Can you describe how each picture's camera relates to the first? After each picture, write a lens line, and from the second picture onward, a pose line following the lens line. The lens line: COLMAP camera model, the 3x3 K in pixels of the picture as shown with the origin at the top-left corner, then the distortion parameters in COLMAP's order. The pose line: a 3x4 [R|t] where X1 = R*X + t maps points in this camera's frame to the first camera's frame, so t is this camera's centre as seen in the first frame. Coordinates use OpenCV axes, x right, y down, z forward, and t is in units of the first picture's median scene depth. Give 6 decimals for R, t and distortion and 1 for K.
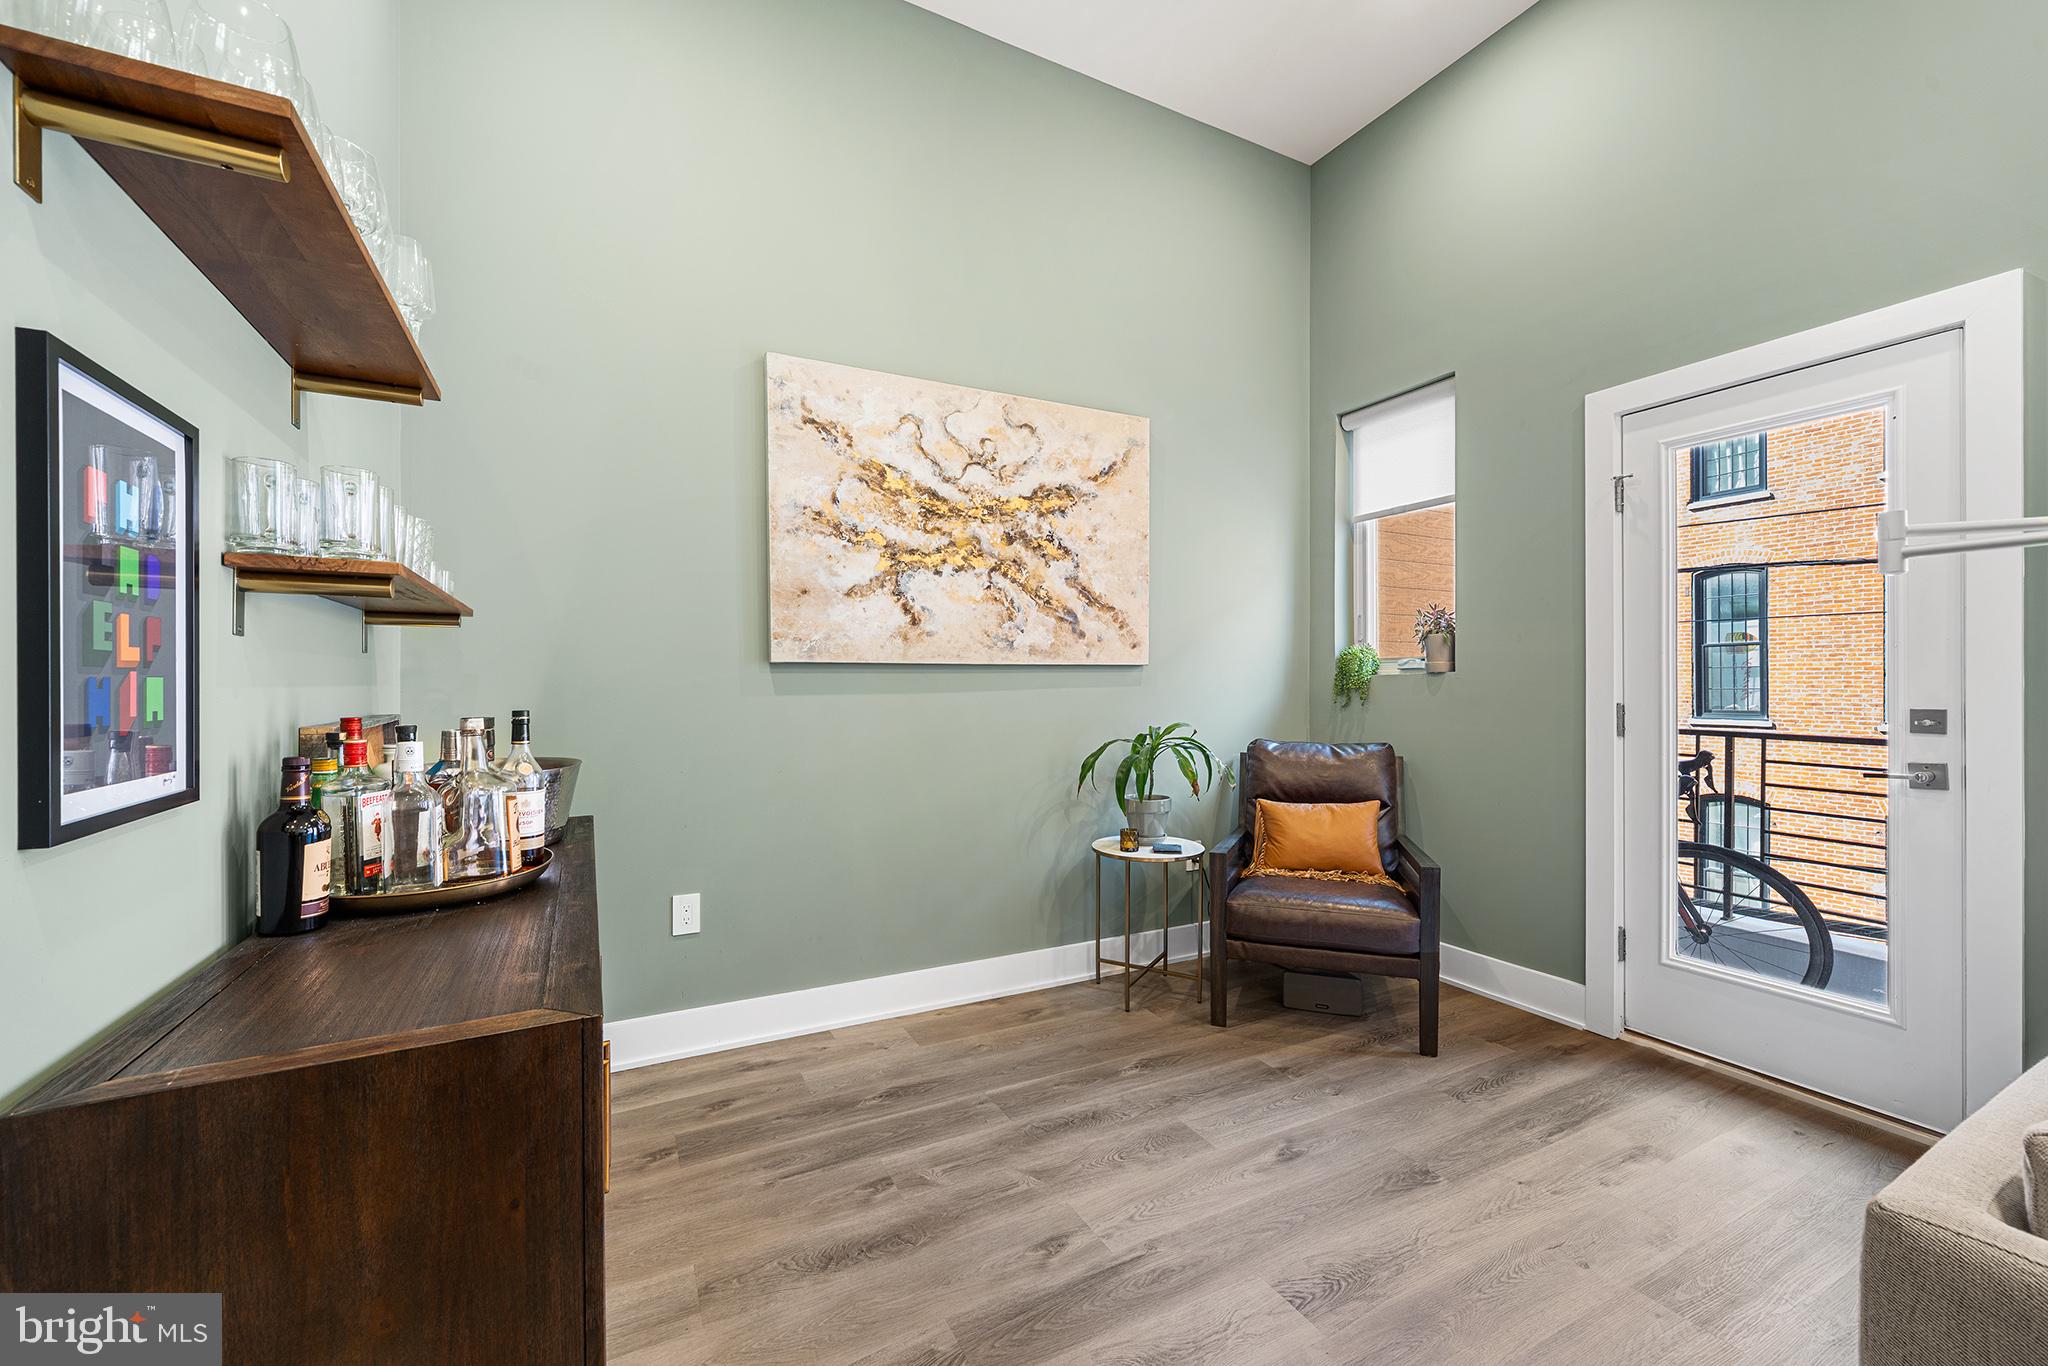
lens RADIAL K [[825.1, 0, 1024.1], [0, 825.1, 683.6], [0, 0, 1]] dist [-0.001280, -0.000644]
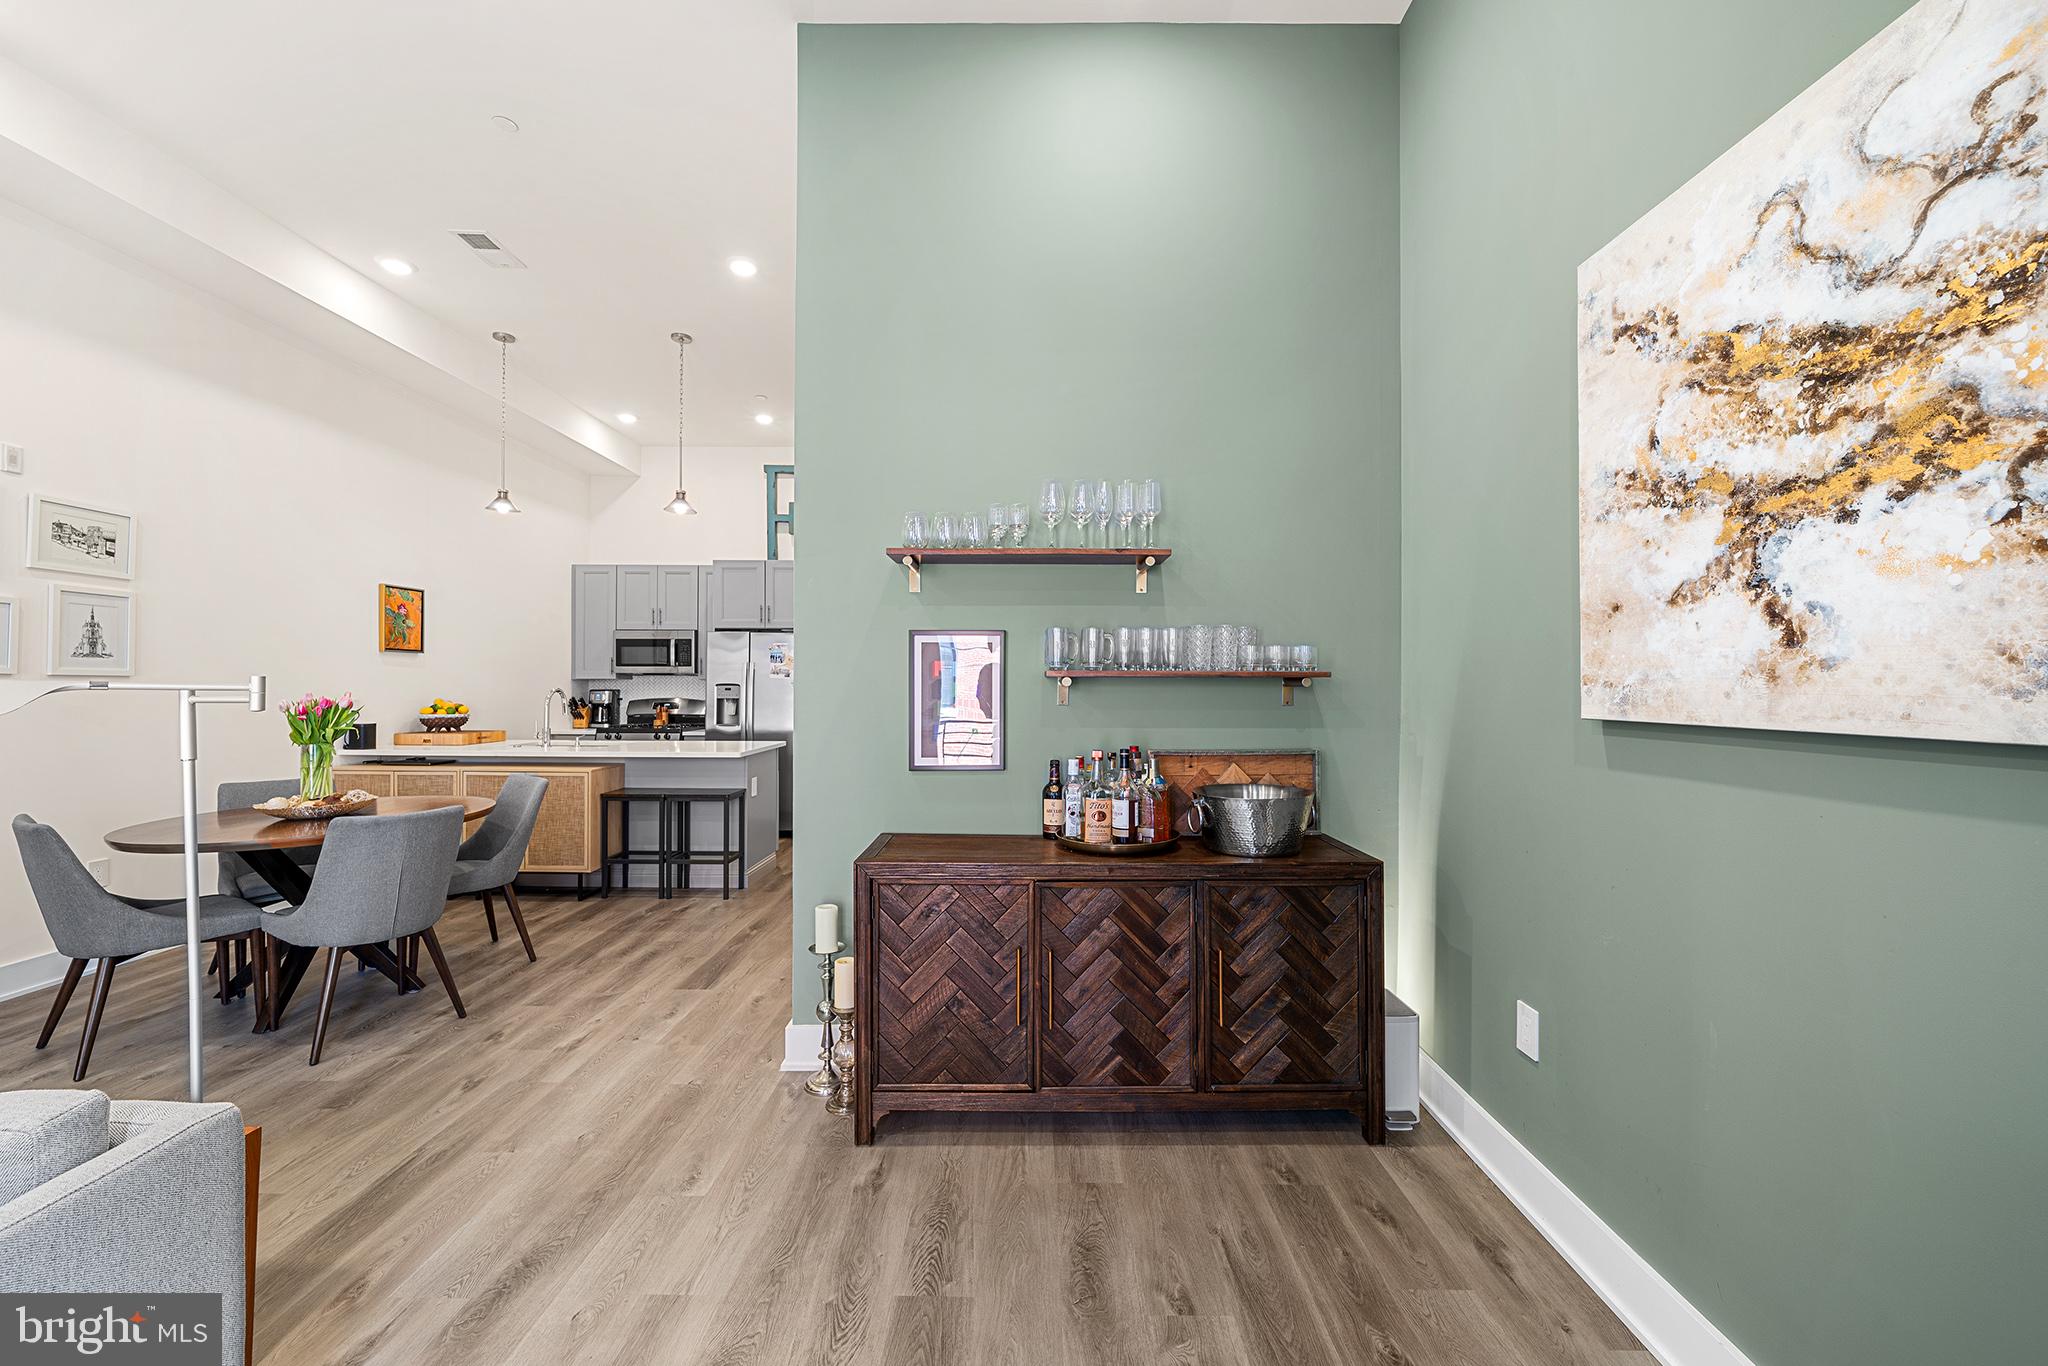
lens RADIAL K [[798.0, 0, 1024.1], [0, 798.0, 683.6], [0, 0, 1]] dist [-0.001198, -0.000350]
pose [[-0.471974, -0.002303, -0.881610, 0.433313], [-0.001657, 0.999997, -0.001725, -0.046900], [0.881611, 0.000646, -0.471976, 0.800130]]
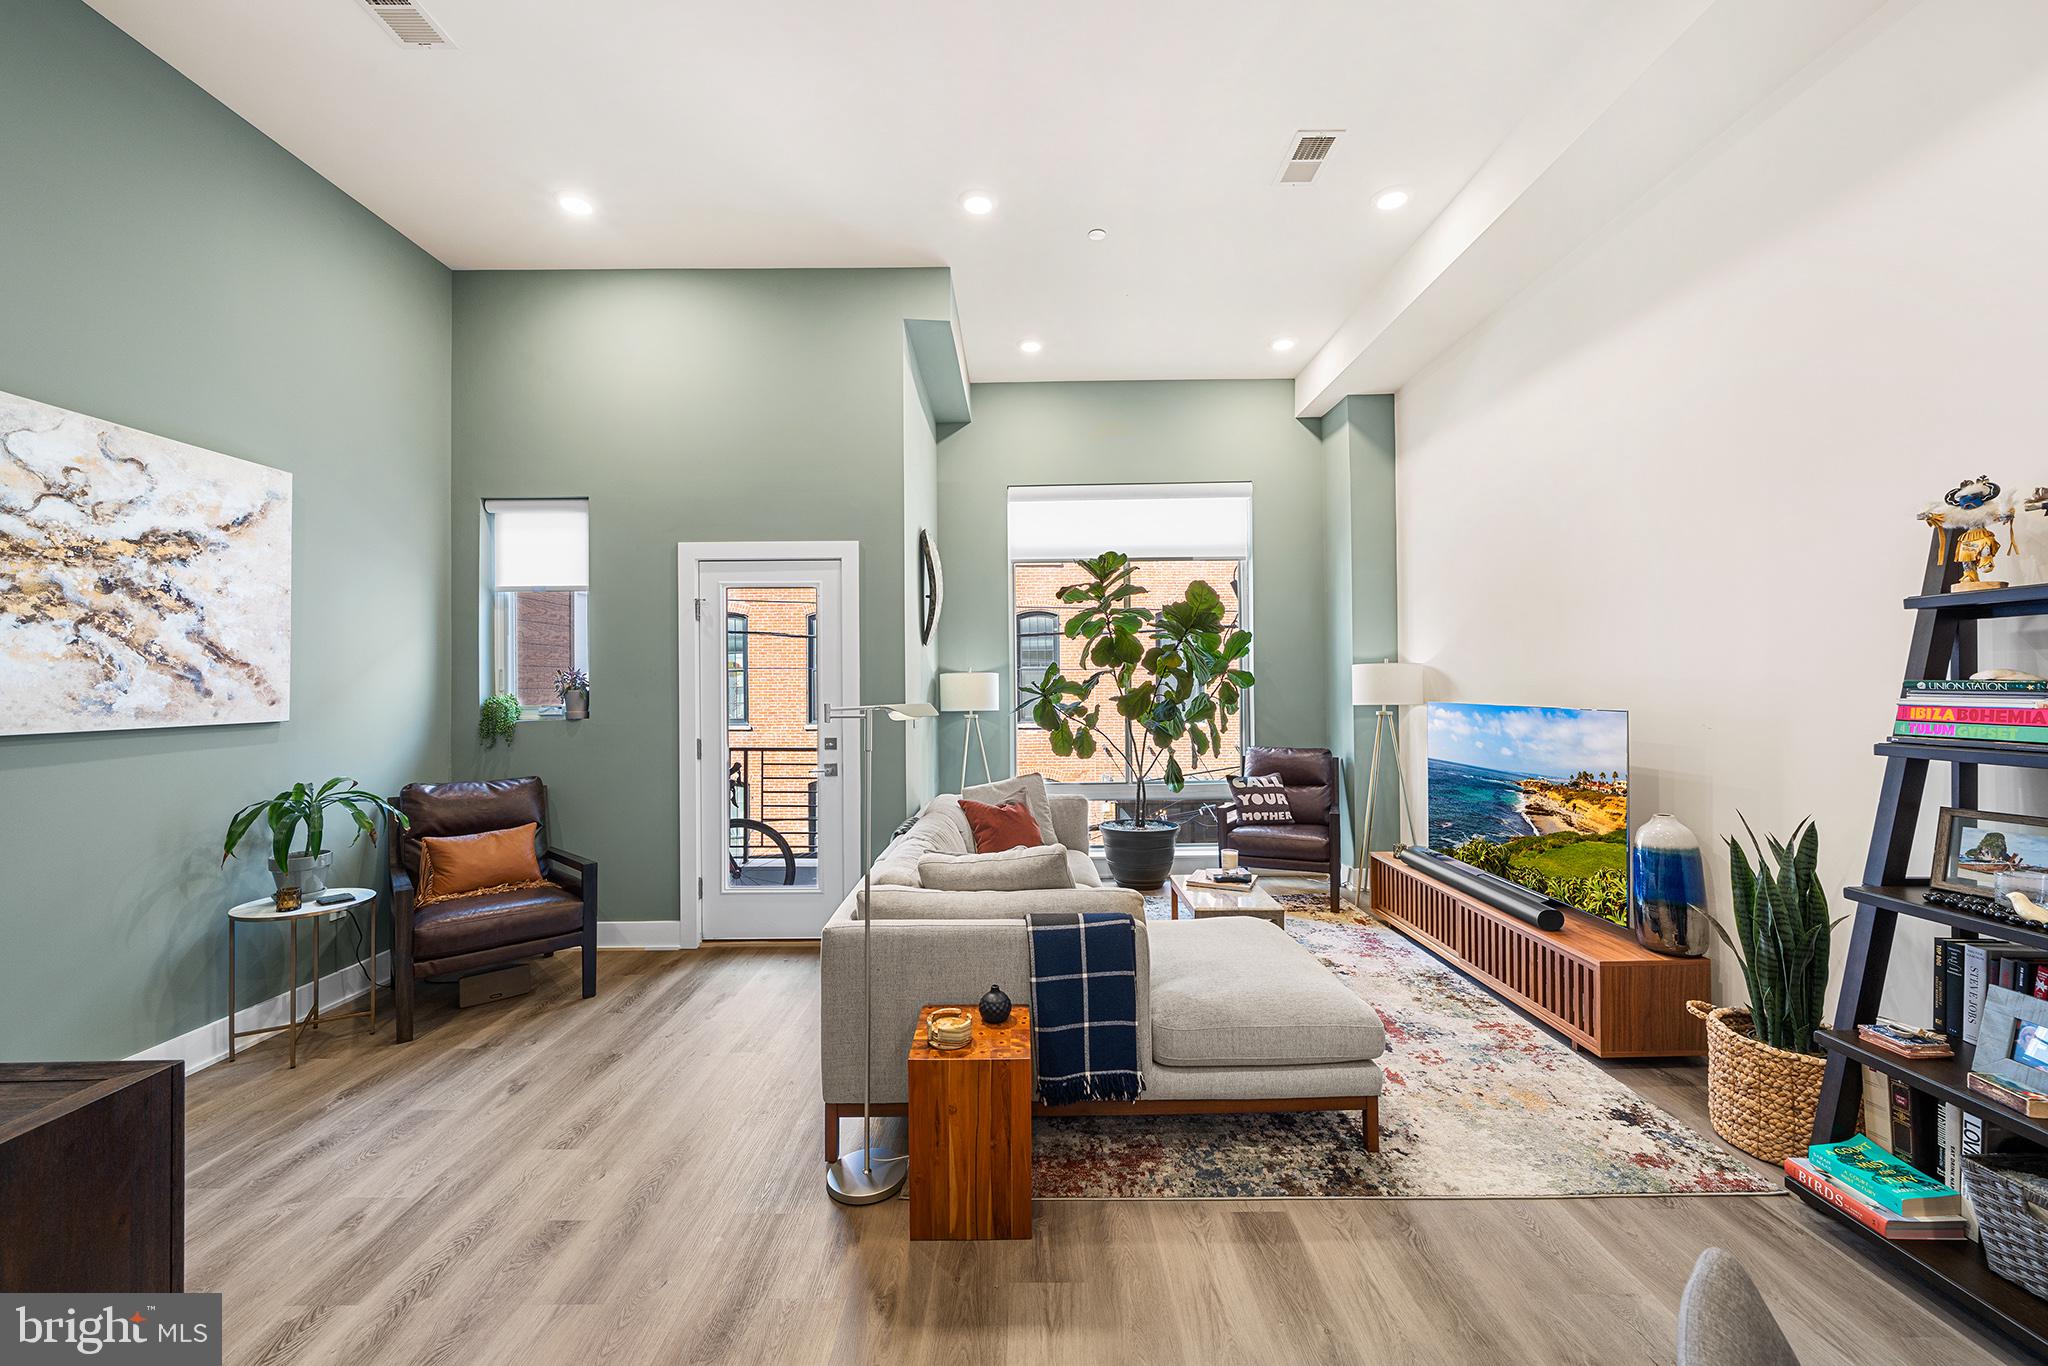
lens RADIAL K [[784.0, 0, 1024.9], [0, 784.0, 681.9], [0, 0, 1]] dist [-0.001569, -0.000044]
pose [[0.464057, 0.005173, 0.885790, -0.303928], [0.005216, 0.999950, -0.008573, -0.063439], [-0.885790, 0.008599, 0.464007, -0.246175]]
